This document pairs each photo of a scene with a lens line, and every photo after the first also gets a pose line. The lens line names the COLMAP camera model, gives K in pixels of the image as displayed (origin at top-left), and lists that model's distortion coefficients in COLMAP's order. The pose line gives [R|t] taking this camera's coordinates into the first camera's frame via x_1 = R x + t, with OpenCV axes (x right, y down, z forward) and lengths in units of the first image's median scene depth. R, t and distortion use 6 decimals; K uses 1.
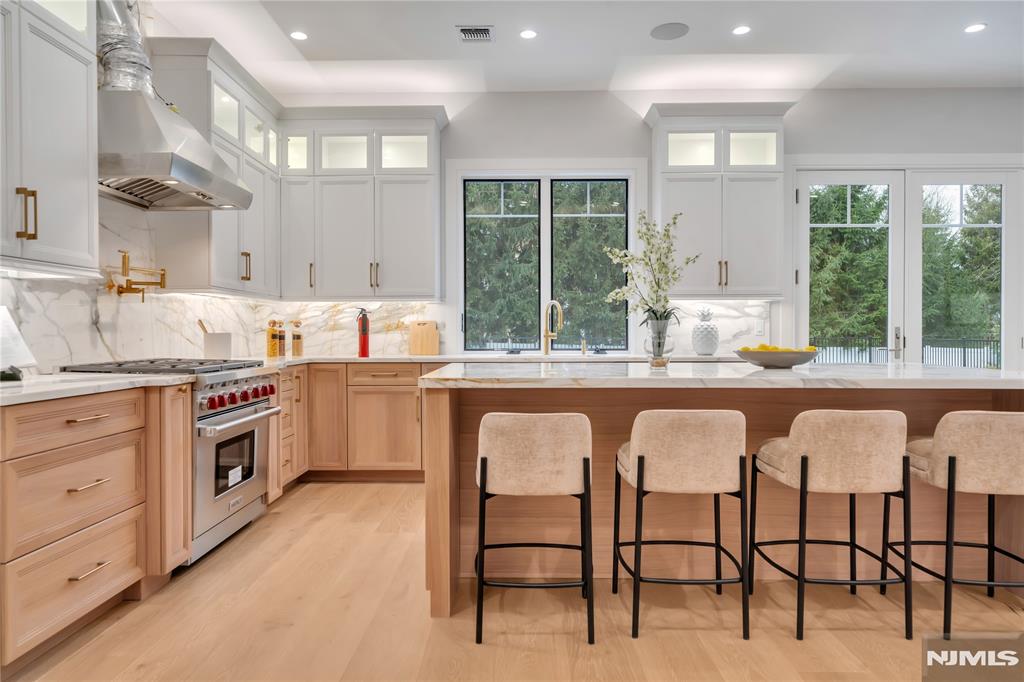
lens RADIAL K [[680.9, 0, 510.9], [0, 680.9, 336.0], [0, 0, 1]] dist [0.003825, 0.001425]
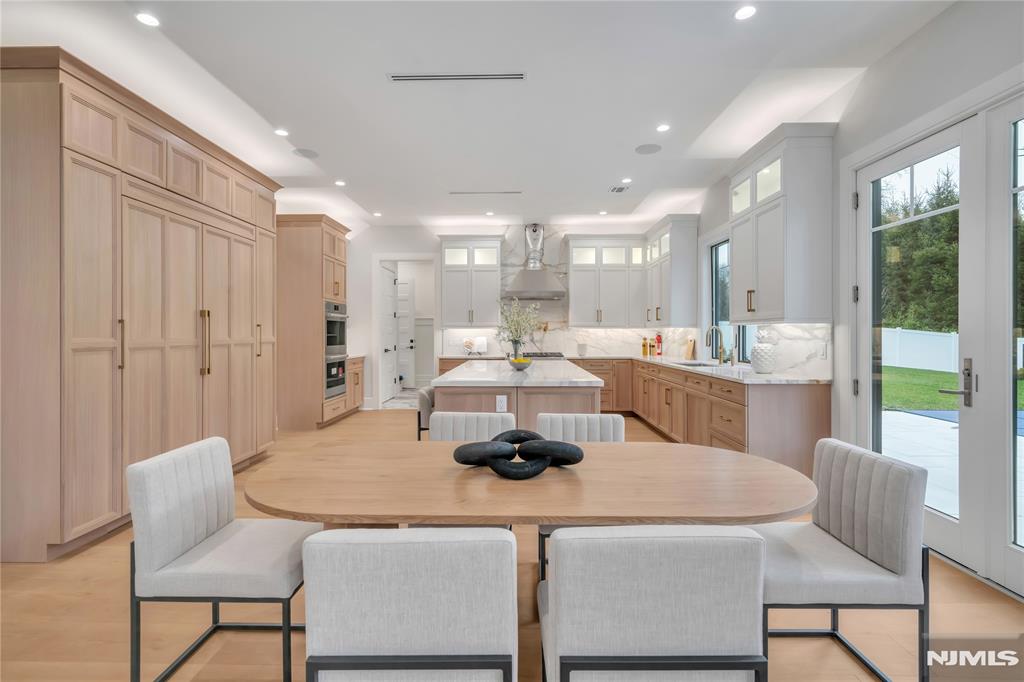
lens RADIAL K [[472.9, 0, 511.8], [0, 472.9, 334.3], [0, 0, 1]] dist [0.003525, 0.000245]
pose [[0.008734, 0.004230, -0.999953, 1.067784], [-0.005916, 0.999974, 0.004178, -0.037150], [0.999944, 0.005879, 0.008759, 0.583931]]
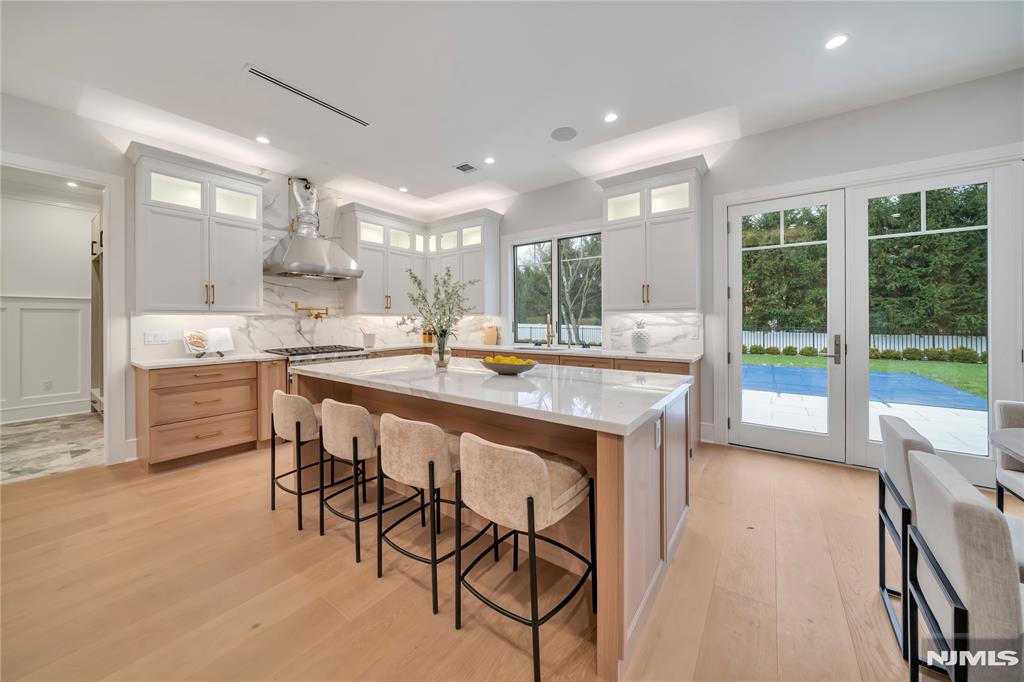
lens RADIAL K [[358.9, 0, 512.7], [0, 358.9, 319.2], [0, 0, 1]] dist [-0.003334, 0.000117]
pose [[0.820257, -0.003258, -0.571985, 0.492387], [-0.001035, 0.999974, -0.007180, -0.034955], [0.571994, 0.006481, 0.820232, 0.255132]]
